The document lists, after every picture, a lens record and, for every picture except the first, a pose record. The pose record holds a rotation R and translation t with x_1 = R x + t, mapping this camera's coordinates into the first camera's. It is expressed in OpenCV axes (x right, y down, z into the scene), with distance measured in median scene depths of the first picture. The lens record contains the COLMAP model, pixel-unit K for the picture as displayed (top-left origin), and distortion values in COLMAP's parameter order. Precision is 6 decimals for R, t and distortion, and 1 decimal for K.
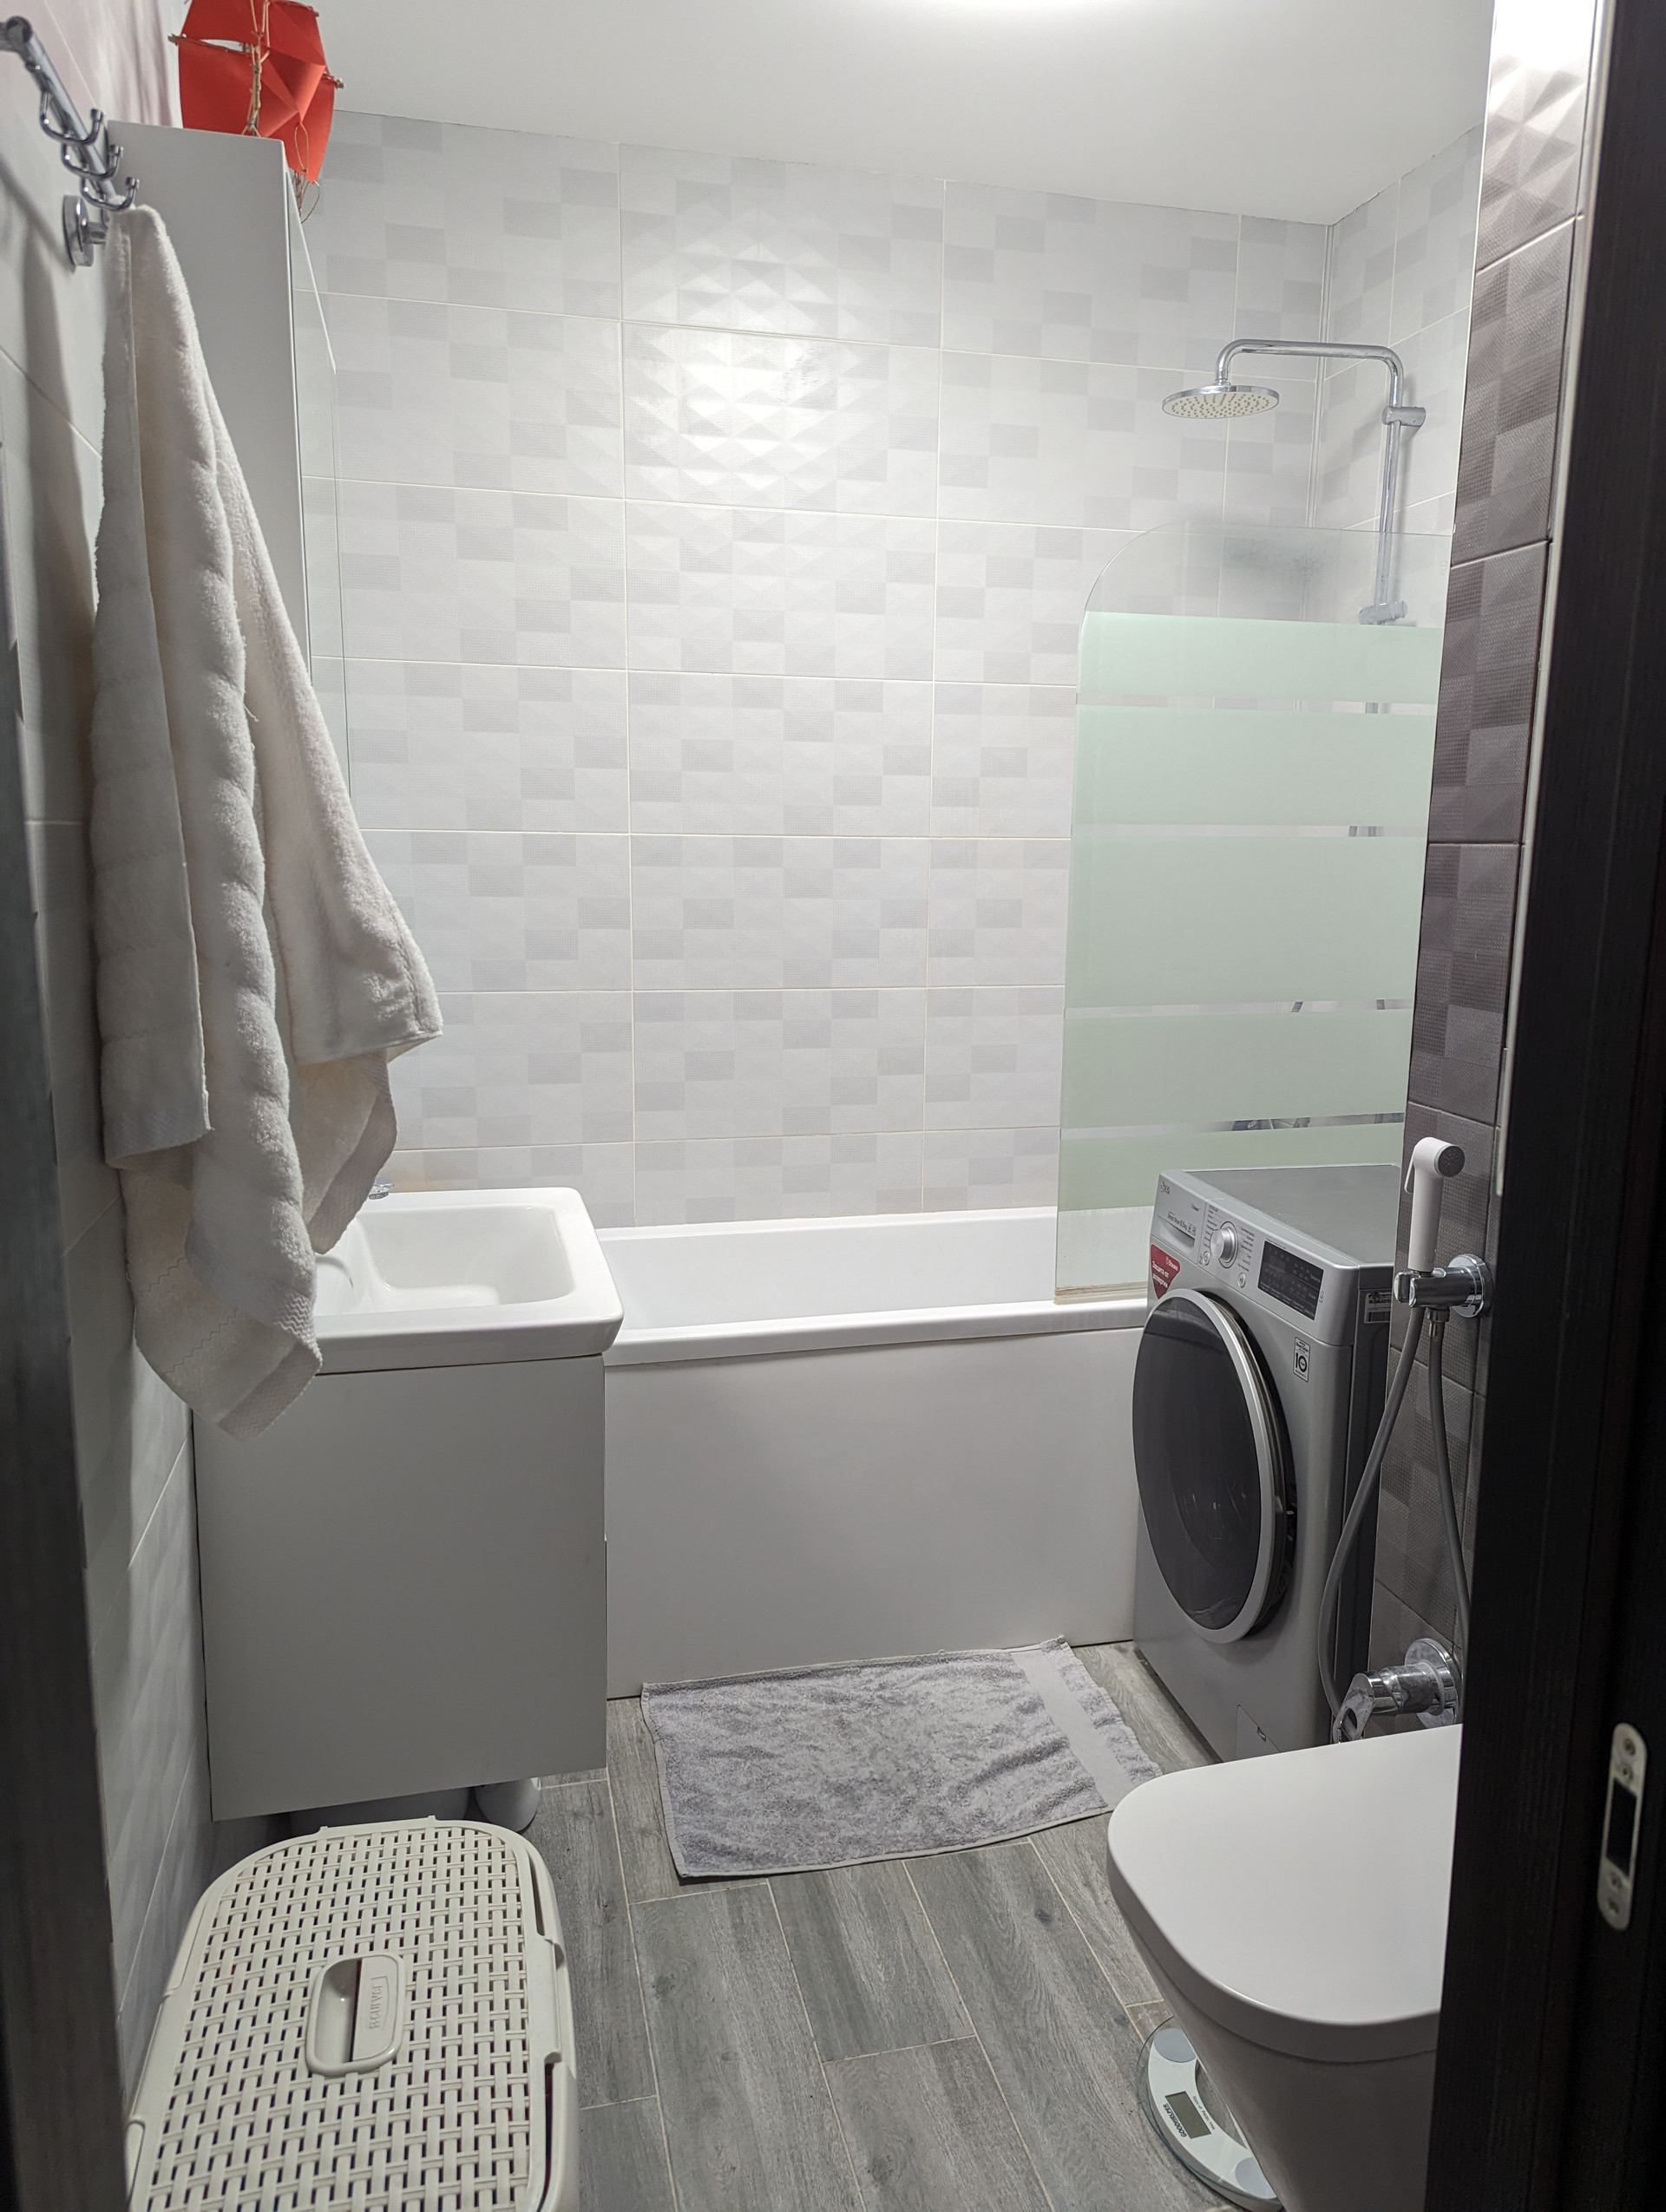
lens RADIAL K [[1550.1, 0, 833.0], [0, 1550.1, 1106.0], [0, 0, 1]] dist [0.050697, -0.054598]
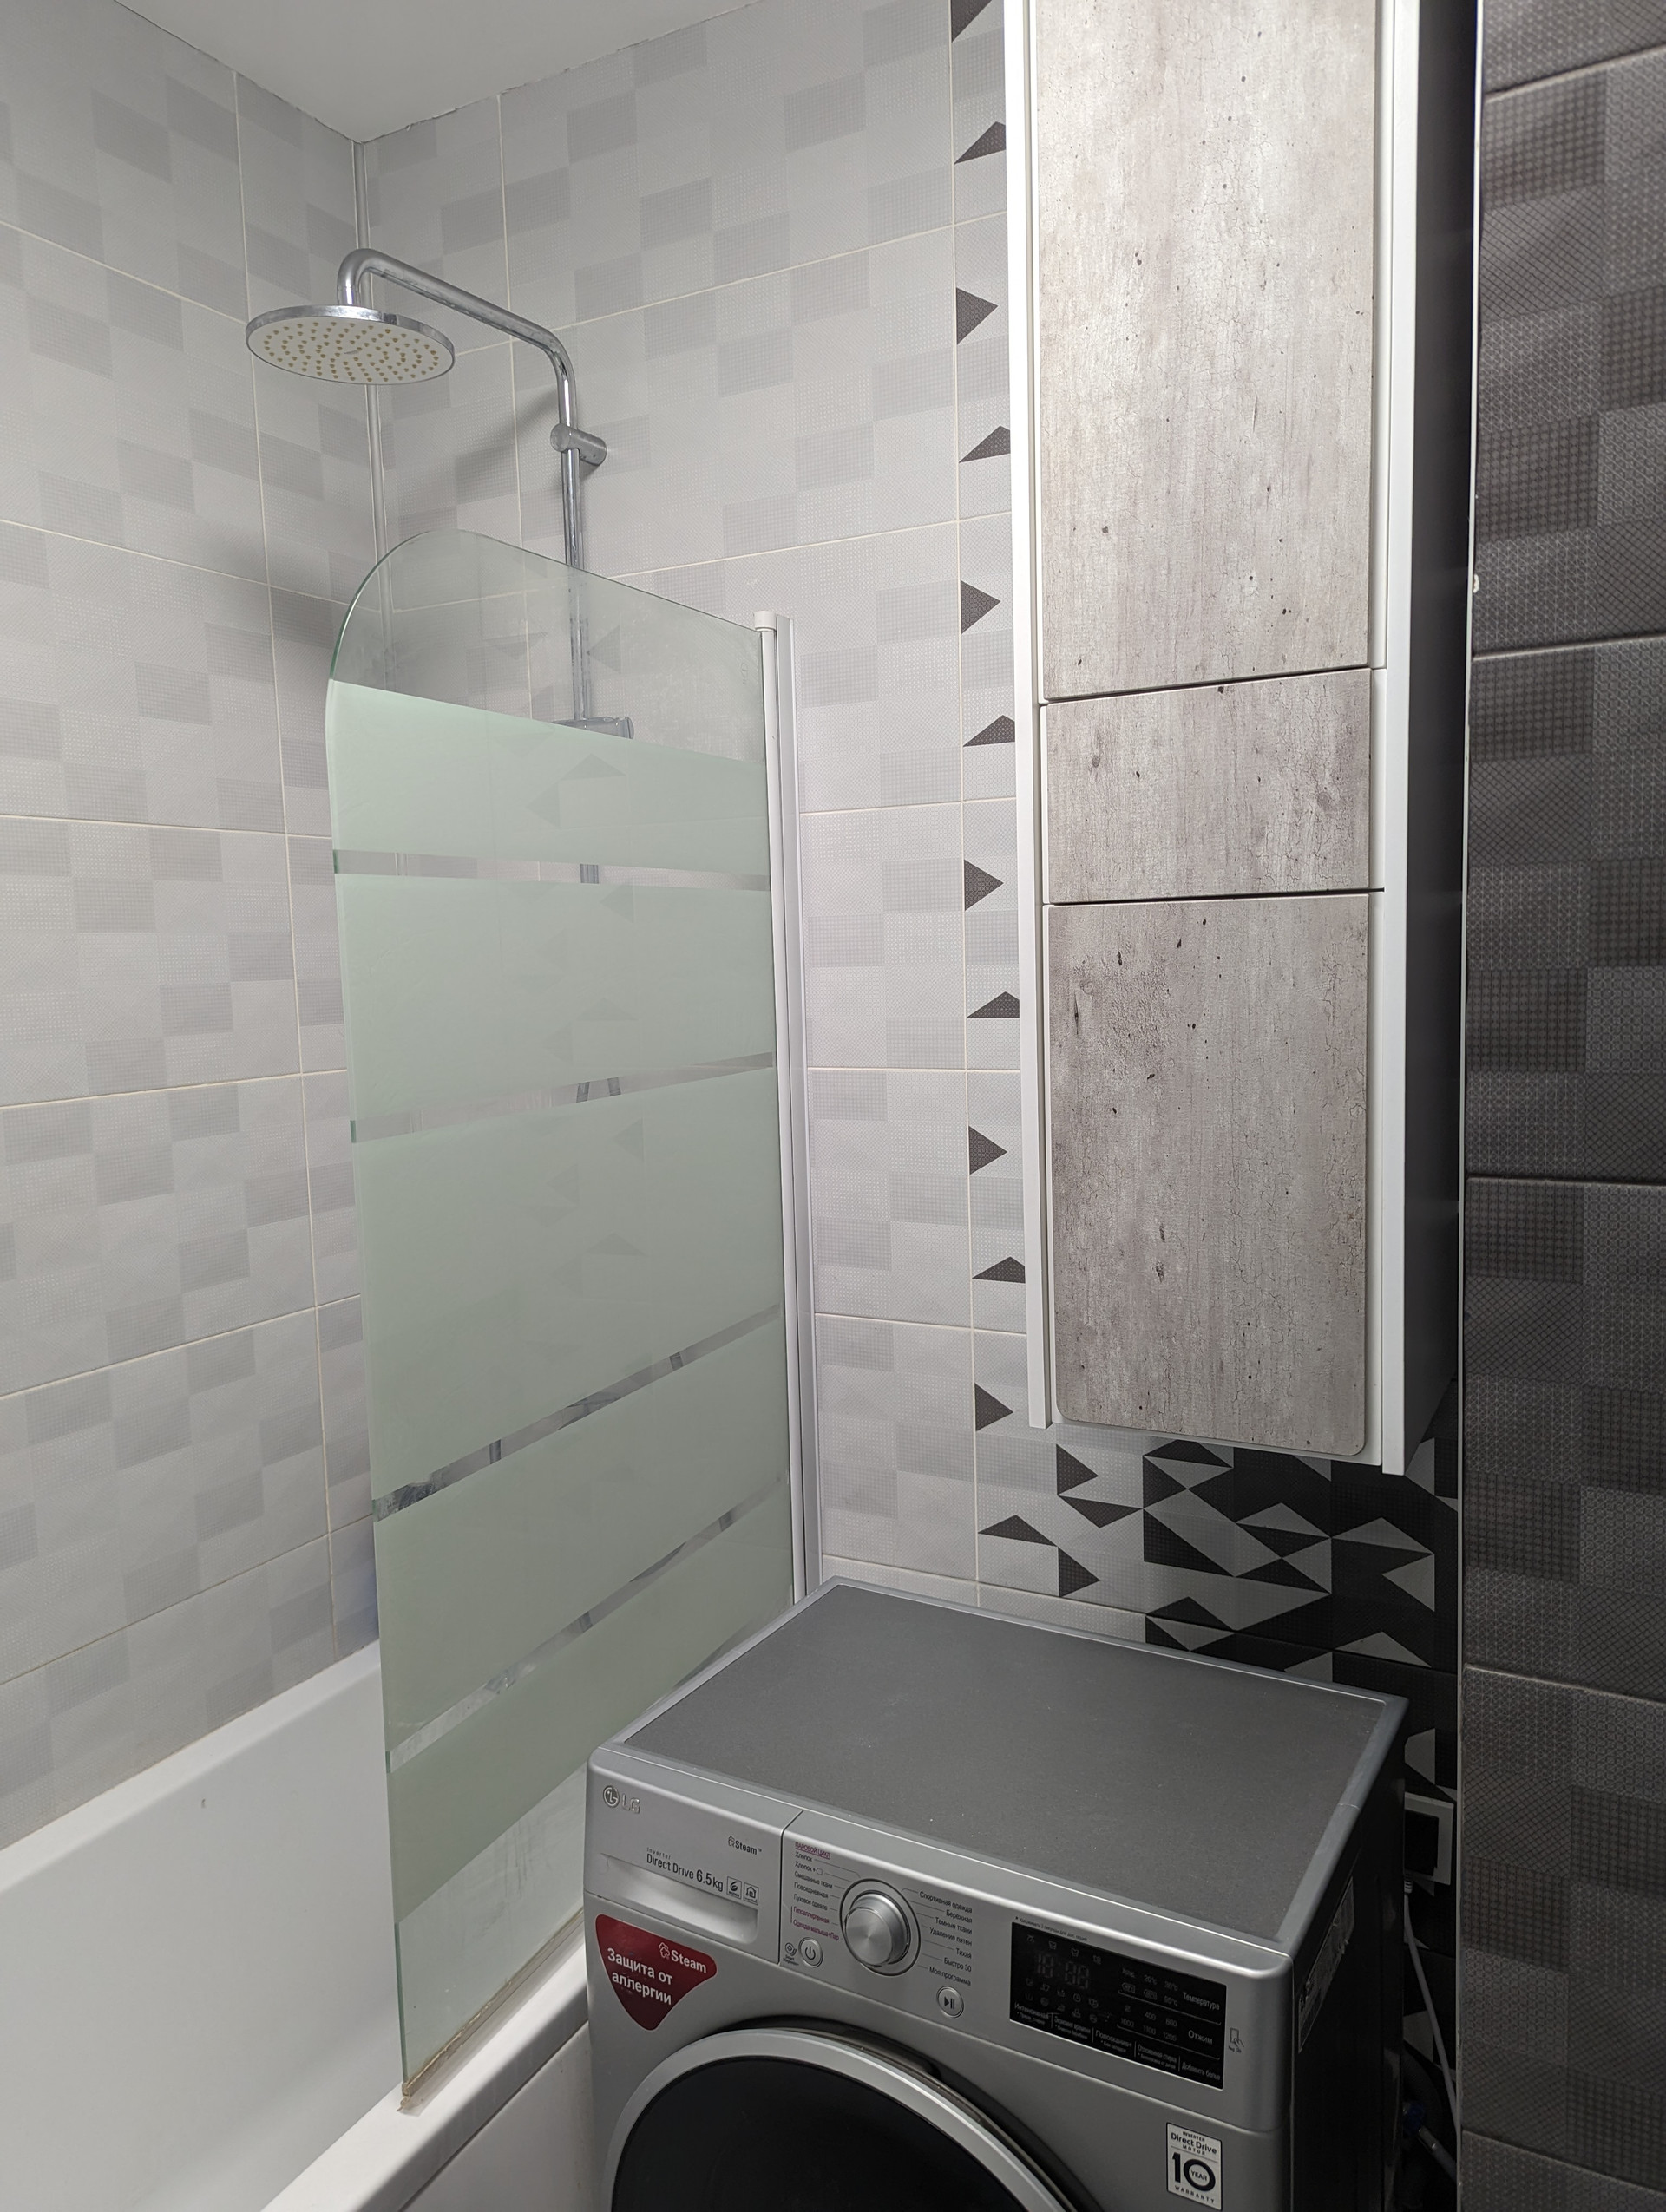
lens RADIAL K [[1550.1, 0, 833.0], [0, 1550.1, 1106.0], [0, 0, 1]] dist [0.050697, -0.054598]
pose [[0.659742, -0.103008, 0.744399, -0.103917], [0.160937, 0.986946, -0.006063, -0.165625], [-0.734057, 0.123801, 0.667708, 0.600772]]
